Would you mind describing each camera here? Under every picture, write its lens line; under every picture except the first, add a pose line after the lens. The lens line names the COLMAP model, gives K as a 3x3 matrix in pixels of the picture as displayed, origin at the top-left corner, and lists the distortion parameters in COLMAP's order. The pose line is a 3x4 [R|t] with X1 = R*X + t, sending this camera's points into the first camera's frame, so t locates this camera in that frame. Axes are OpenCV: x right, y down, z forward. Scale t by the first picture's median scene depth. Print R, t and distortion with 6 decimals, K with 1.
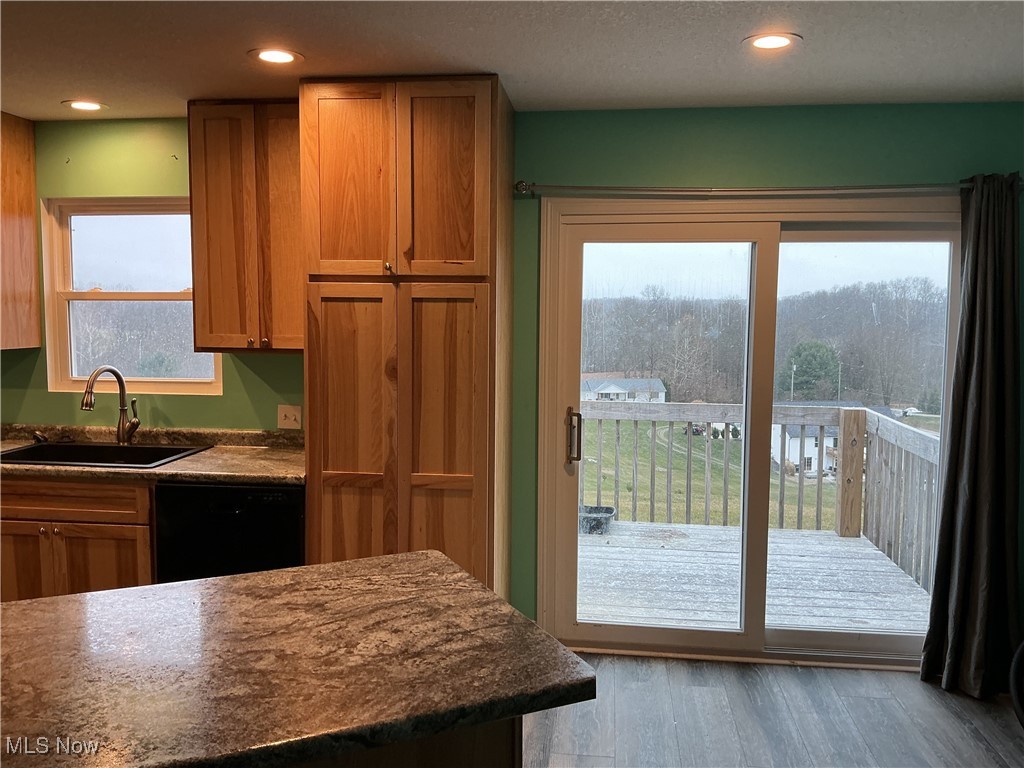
lens RADIAL K [[839.9, 0, 510.4], [0, 839.9, 382.5], [0, 0, 1]] dist [0.083445, -0.154421]
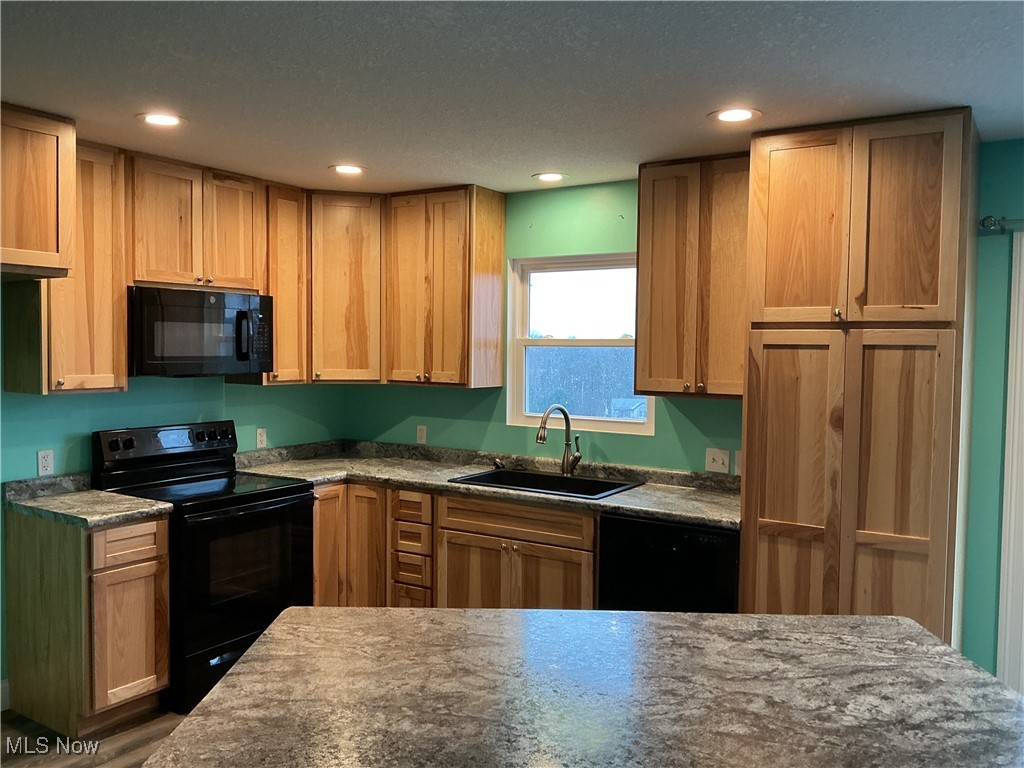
lens RADIAL K [[839.9, 0, 508.2], [0, 839.9, 381.1], [0, 0, 1]] dist [0.083445, -0.154421]
pose [[0.900147, 0.021114, -0.435074, -0.059615], [-0.042534, 0.998312, -0.039554, -0.004679], [0.433505, 0.054110, 0.899525, -0.038285]]
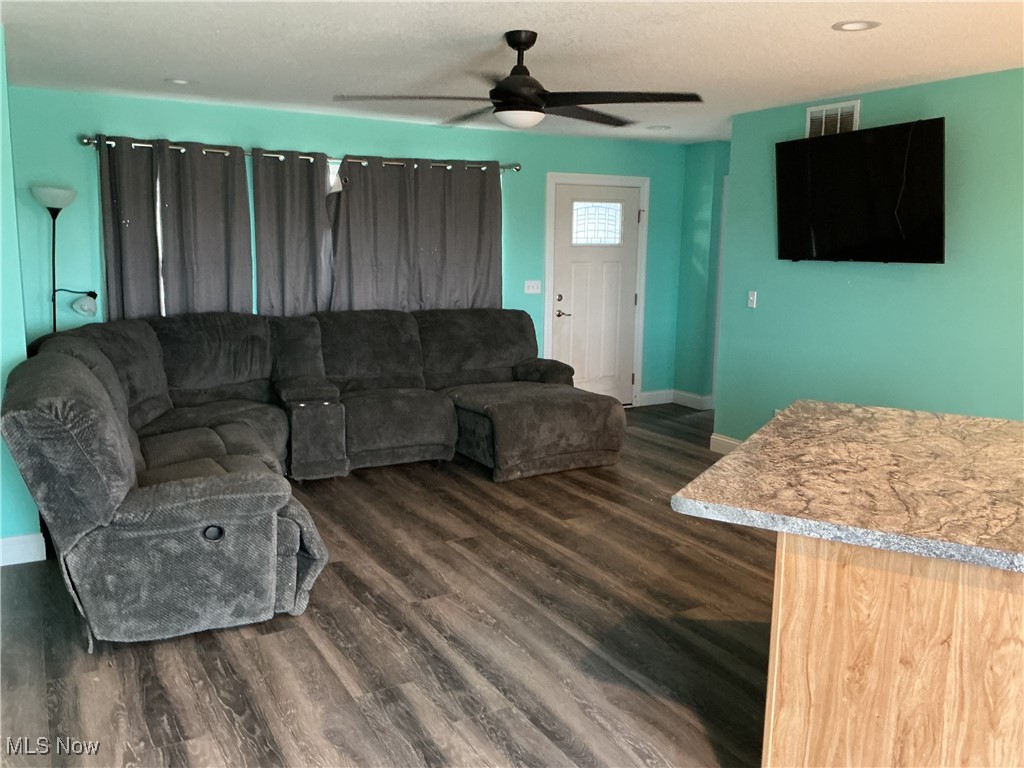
lens RADIAL K [[839.9, 0, 512.3], [0, 839.9, 384.8], [0, 0, 1]] dist [0.083445, -0.154421]
pose [[-0.805629, 0.081528, -0.586783, 0.532929], [-0.068847, 0.970890, 0.229420, -0.062315], [0.588406, 0.225226, -0.776564, 0.895367]]
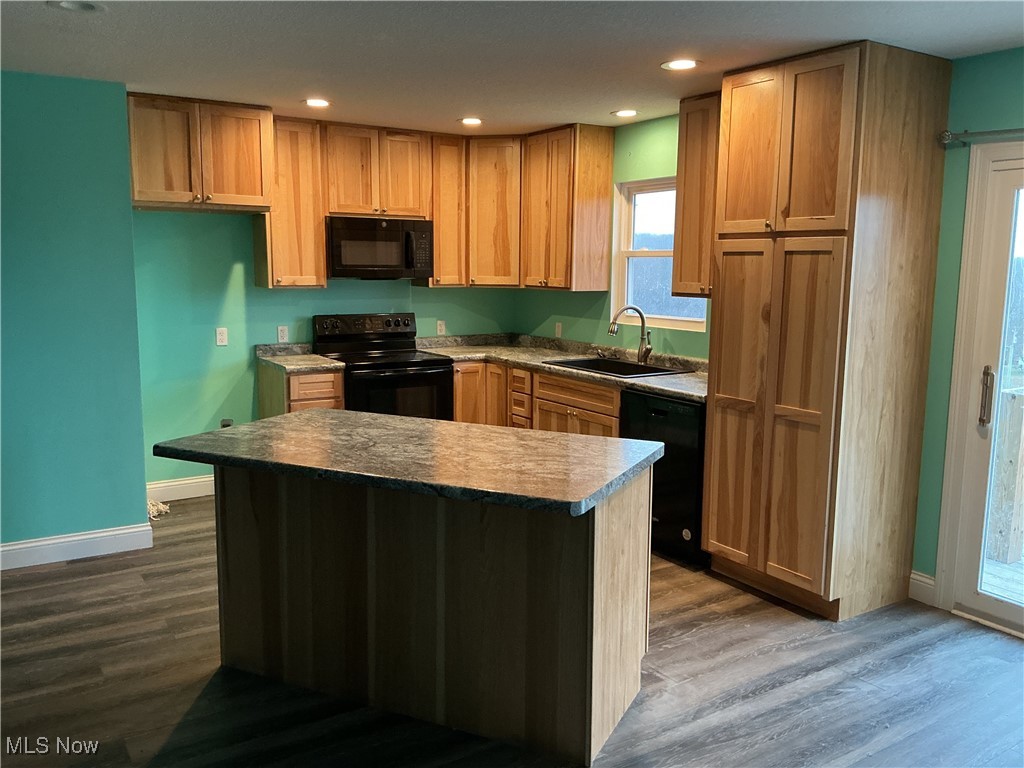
lens RADIAL K [[839.9, 0, 508.2], [0, 839.9, 384.2], [0, 0, 1]] dist [0.083445, -0.154421]
pose [[0.631874, 0.110204, -0.767197, 0.551132], [-0.071844, 0.993906, 0.083598, 0.009892], [0.771734, 0.002295, 0.635941, -0.023347]]
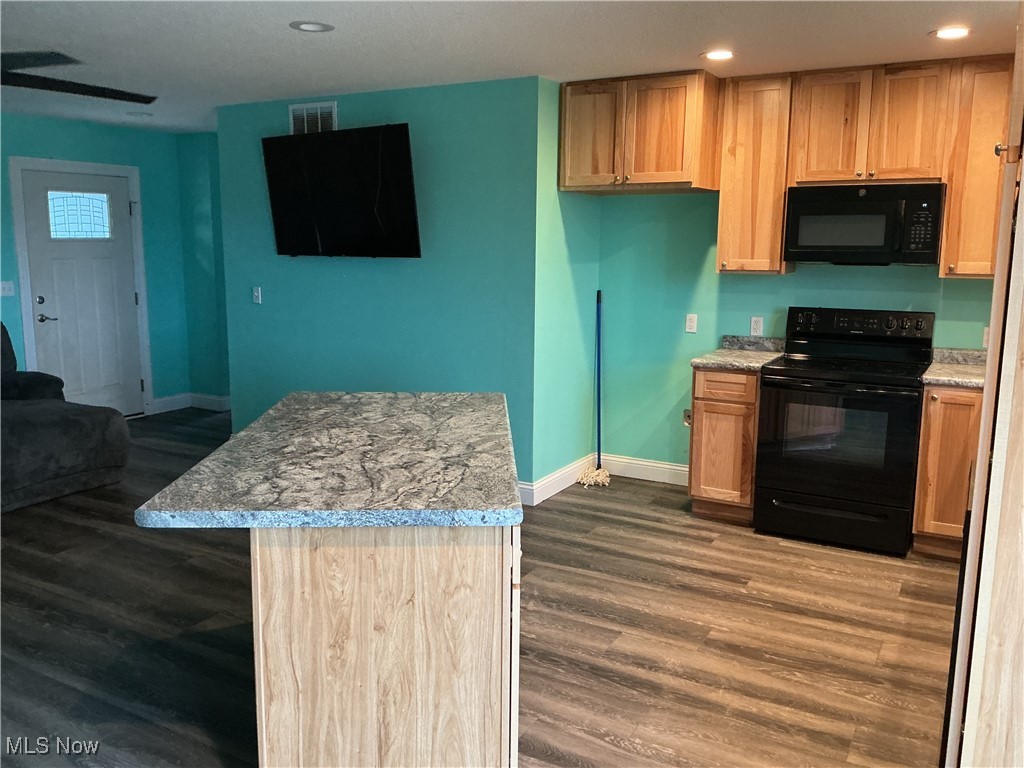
lens RADIAL K [[839.9, 0, 514.3], [0, 839.9, 383.7], [0, 0, 1]] dist [0.083445, -0.154421]
pose [[-0.387533, 0.139896, -0.911179, 0.489740], [-0.090763, 0.977826, 0.188731, -0.064074], [0.917377, 0.155841, -0.366242, 0.937028]]
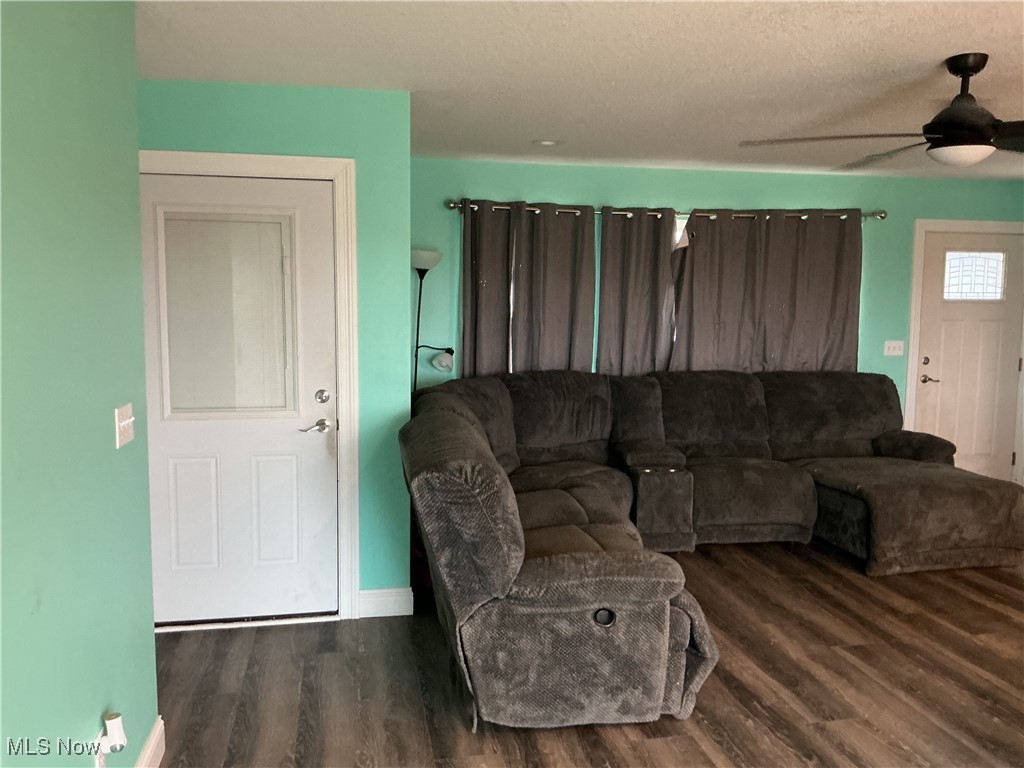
lens RADIAL K [[839.9, 0, 506.4], [0, 839.9, 381.9], [0, 0, 1]] dist [0.083445, -0.154421]
pose [[-0.952852, 0.015019, -0.303065, 0.617523], [-0.042012, 0.982625, 0.180785, -0.047903], [0.300514, 0.184993, -0.935665, 0.722717]]
